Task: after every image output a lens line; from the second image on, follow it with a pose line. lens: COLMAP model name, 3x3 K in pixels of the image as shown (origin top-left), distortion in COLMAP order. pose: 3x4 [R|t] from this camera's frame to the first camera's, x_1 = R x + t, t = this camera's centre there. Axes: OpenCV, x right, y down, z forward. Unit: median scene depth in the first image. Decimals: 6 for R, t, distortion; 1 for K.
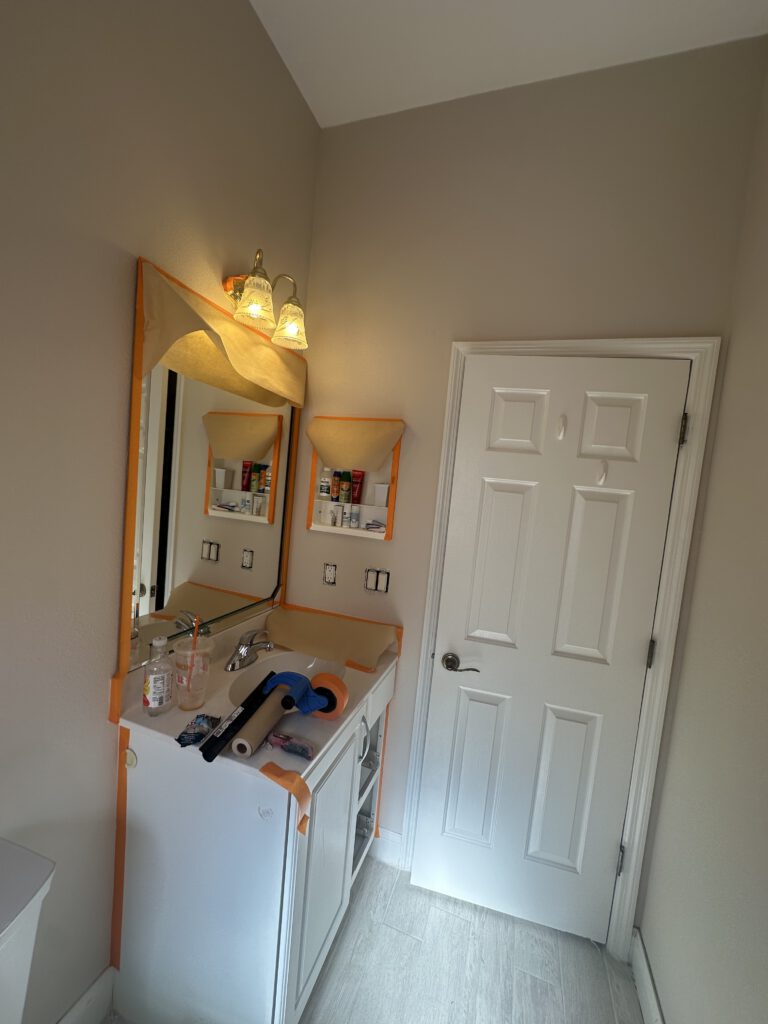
lens RADIAL K [[410.1, 0, 383.9], [0, 410.1, 510.9], [0, 0, 1]] dist [-0.004533, 0.001104]
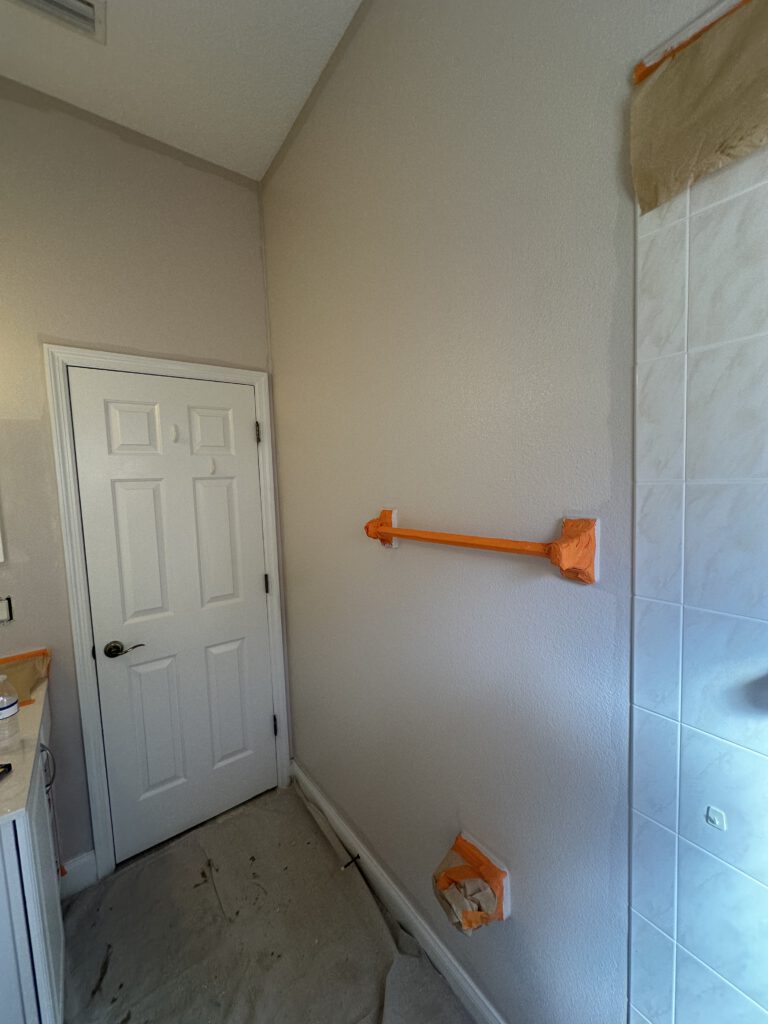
lens RADIAL K [[410.1, 0, 386.6], [0, 410.1, 511.7], [0, 0, 1]] dist [-0.004533, 0.001104]
pose [[0.549754, -0.182145, 0.815226, -0.213583], [0.145538, 0.981896, 0.121240, -0.018681], [-0.822551, 0.051994, 0.566310, -0.167372]]
